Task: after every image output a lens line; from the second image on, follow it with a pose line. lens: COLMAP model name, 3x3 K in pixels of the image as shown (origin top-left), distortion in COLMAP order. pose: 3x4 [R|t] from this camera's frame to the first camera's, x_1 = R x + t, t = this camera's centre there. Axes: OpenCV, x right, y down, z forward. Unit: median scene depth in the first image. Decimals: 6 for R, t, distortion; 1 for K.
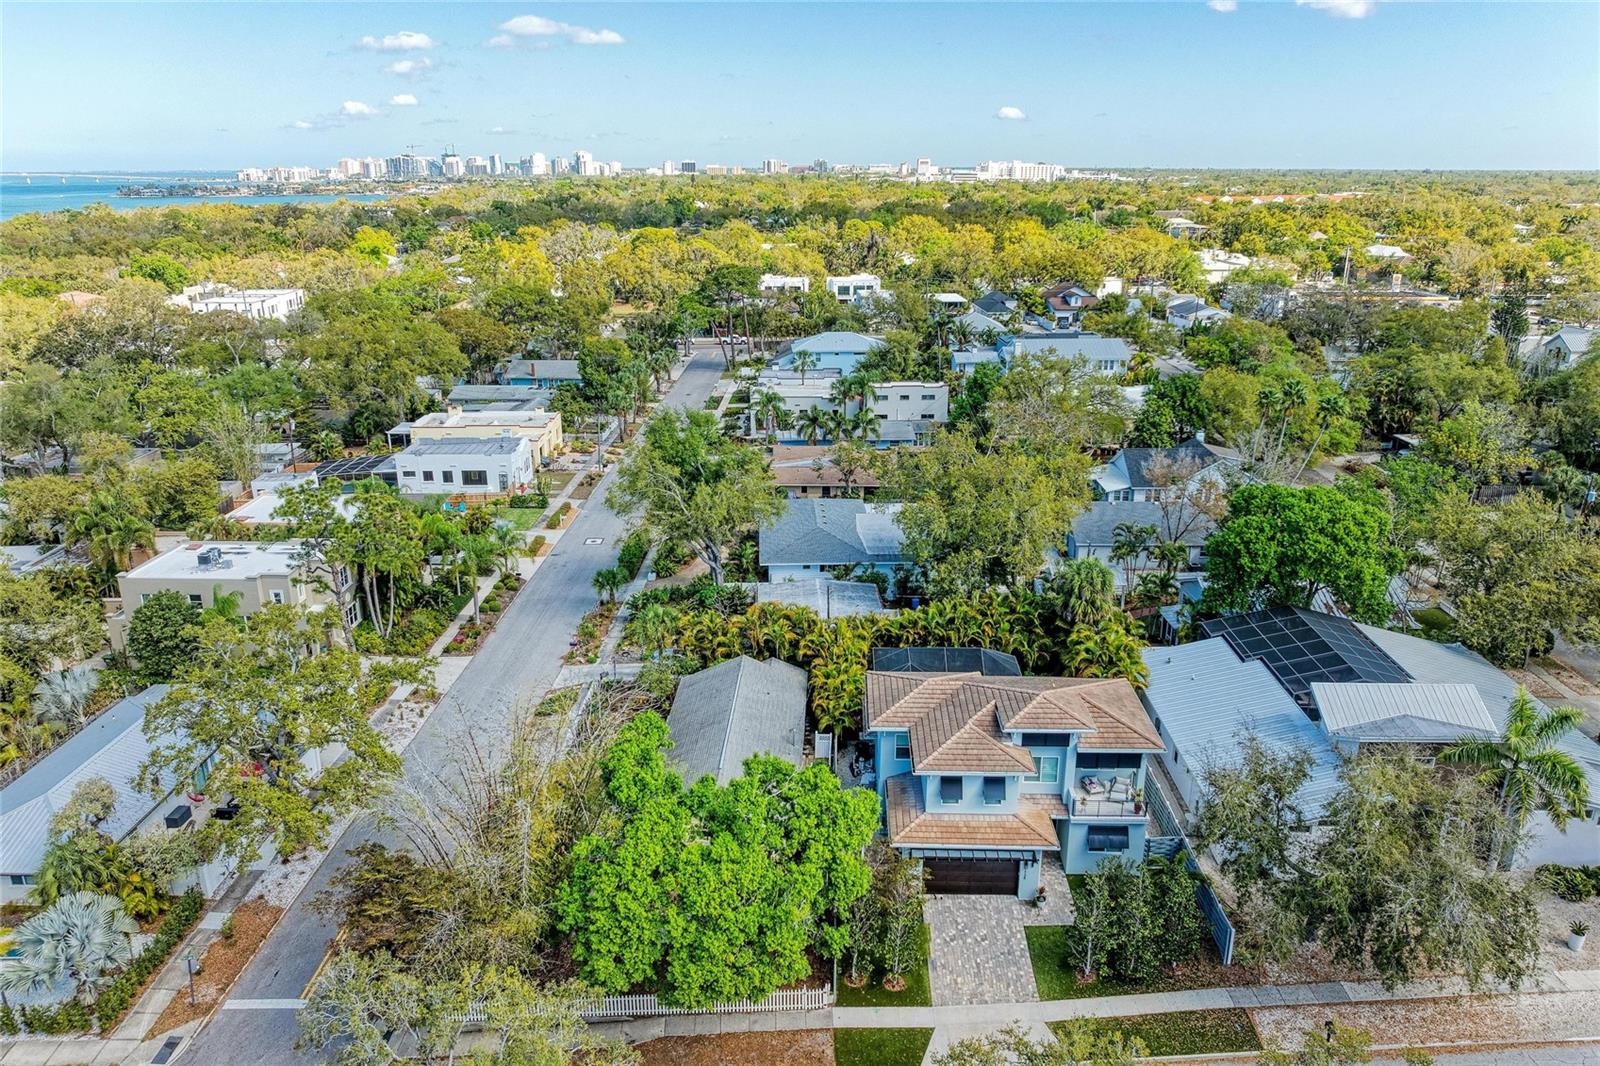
lens RADIAL K [[1122.3, 0, 802.8], [0, 1122.3, 511.1], [0, 0, 1]] dist [0.003775, -0.063006]
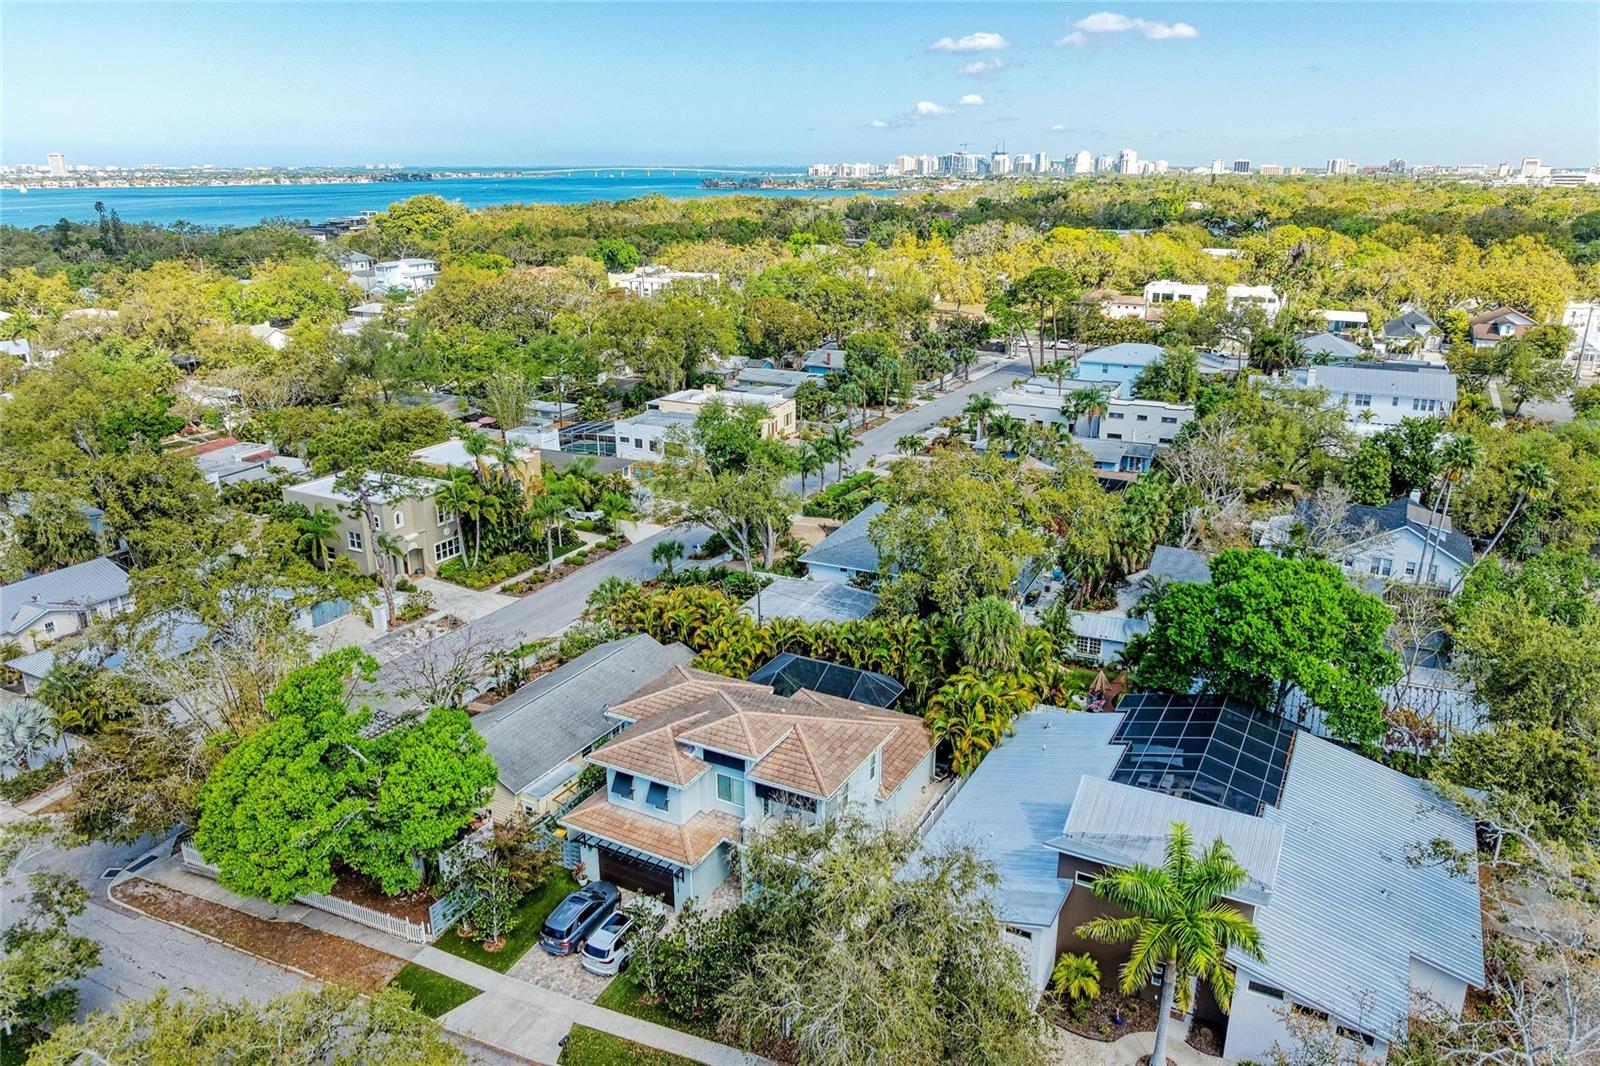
lens RADIAL K [[1110.5, 0, 800.0], [0, 1110.5, 533.0], [0, 0, 1]] dist [-0.020091, 0.002686]
pose [[0.894564, 0.141609, -0.423913, 0.246024], [-0.131757, 0.989884, 0.052632, -0.018919], [0.427077, 0.008771, 0.904173, 0.059535]]
